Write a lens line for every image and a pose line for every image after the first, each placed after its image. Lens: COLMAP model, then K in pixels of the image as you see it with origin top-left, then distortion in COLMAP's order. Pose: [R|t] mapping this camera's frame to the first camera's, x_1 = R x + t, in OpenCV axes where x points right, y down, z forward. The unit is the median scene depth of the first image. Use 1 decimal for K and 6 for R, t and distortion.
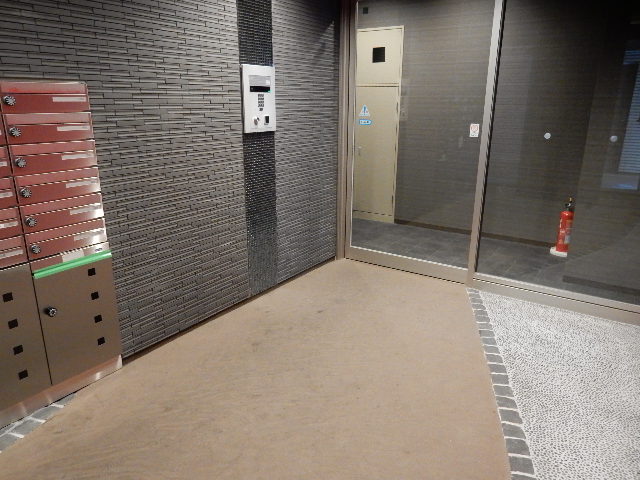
lens RADIAL K [[469.8, 0, 320.0], [0, 469.8, 240.0], [0, 0, 1]] dist [-0.001315, -0.002533]
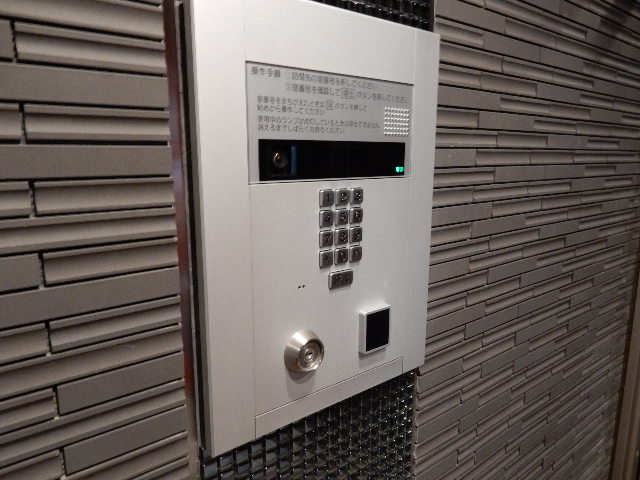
lens RADIAL K [[469.8, 0, 320.0], [0, 469.8, 240.0], [0, 0, 1]] dist [-0.001315, -0.002533]
pose [[0.956829, 0.053416, -0.285703, -0.086035], [-0.083857, 0.991901, -0.095392, -0.273146], [0.278293, 0.115232, 0.953559, 0.834407]]
